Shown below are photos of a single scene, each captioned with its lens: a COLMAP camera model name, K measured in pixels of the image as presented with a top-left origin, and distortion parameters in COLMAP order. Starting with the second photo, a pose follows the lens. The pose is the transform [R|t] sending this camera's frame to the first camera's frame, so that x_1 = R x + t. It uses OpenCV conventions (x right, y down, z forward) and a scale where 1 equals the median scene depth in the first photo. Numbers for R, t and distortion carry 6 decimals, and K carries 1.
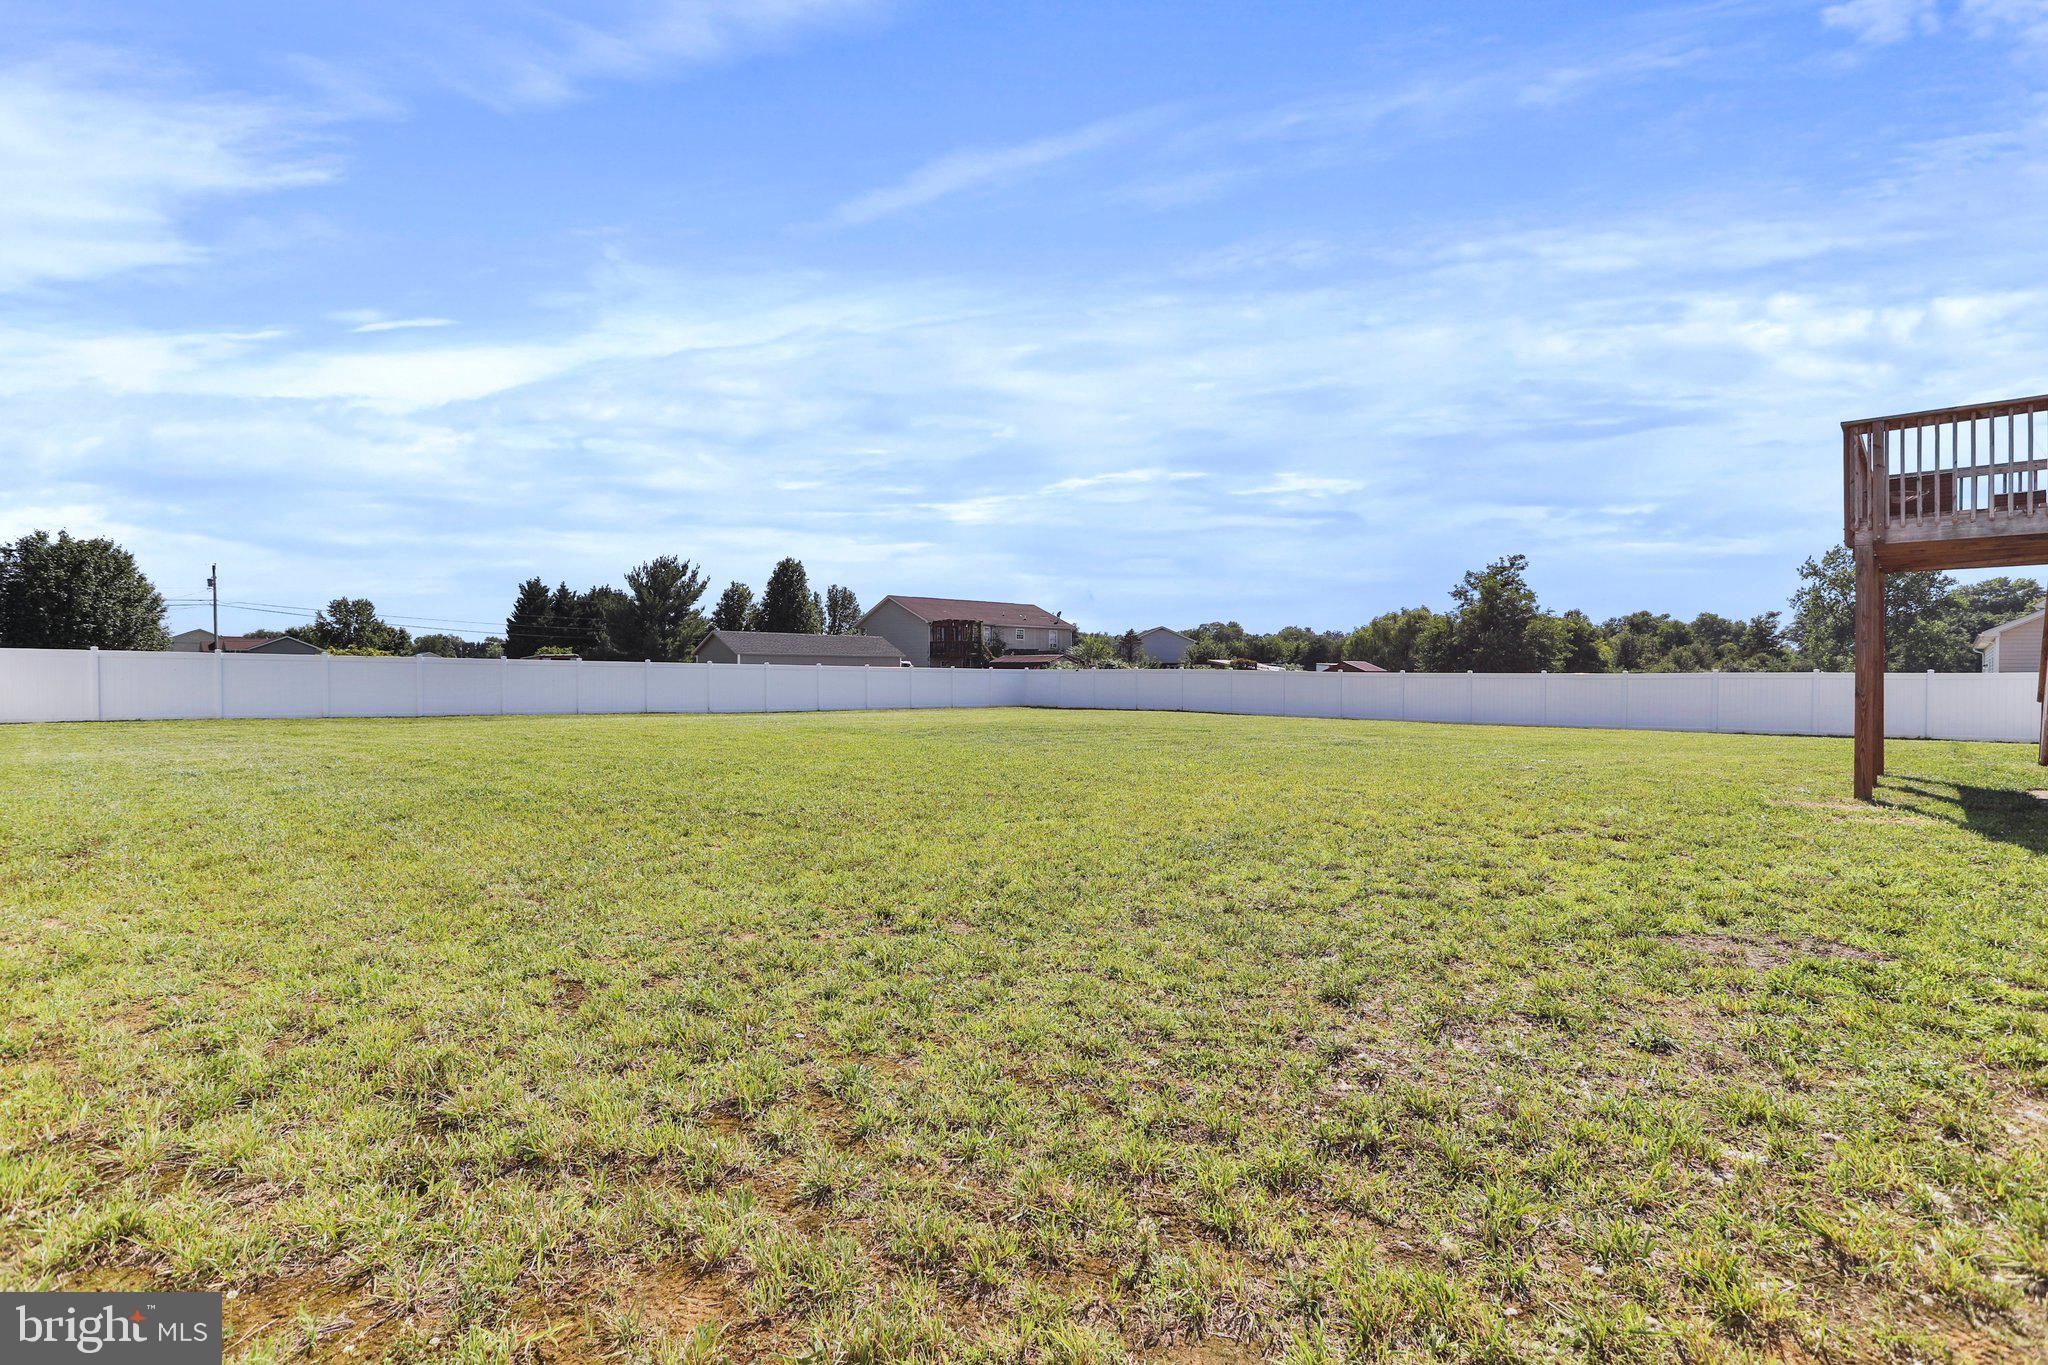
lens RADIAL K [[1009.3, 0, 1036.2], [0, 1009.3, 668.5], [0, 0, 1]] dist [0.001865, 0.000794]
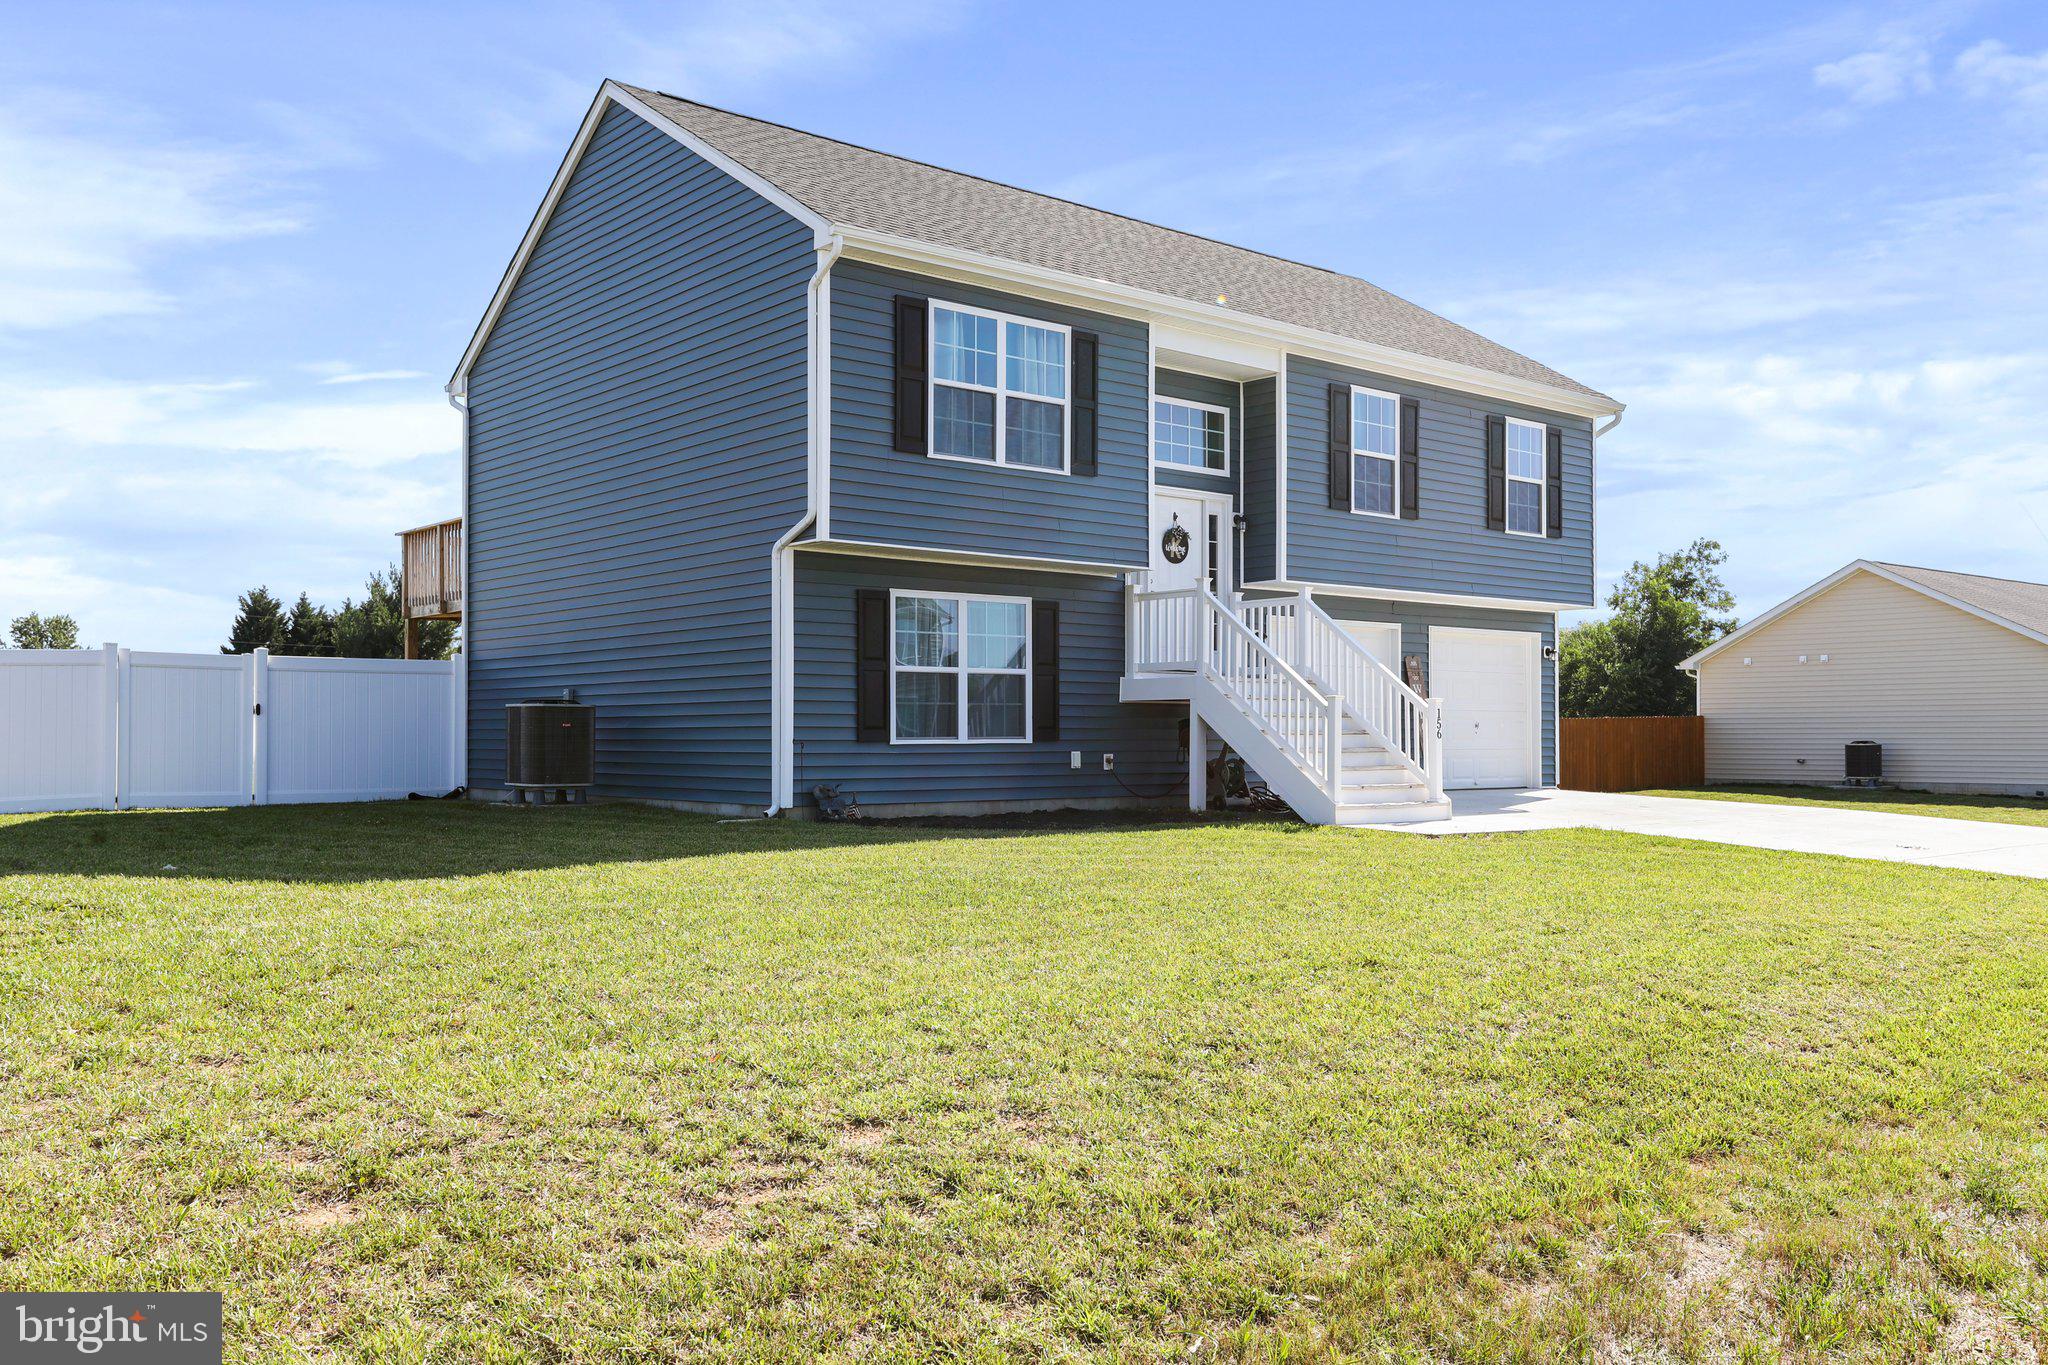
lens RADIAL K [[1725.7, 0, 1060.9], [0, 1725.7, 754.6], [0, 0, 1]] dist [0.000995, 0.005720]
pose [[0.999968, 0.007947, 0.000311, 0.048136], [-0.007950, 0.999925, 0.009291, 0.008029], [-0.000237, -0.009294, 0.999957, -0.689804]]
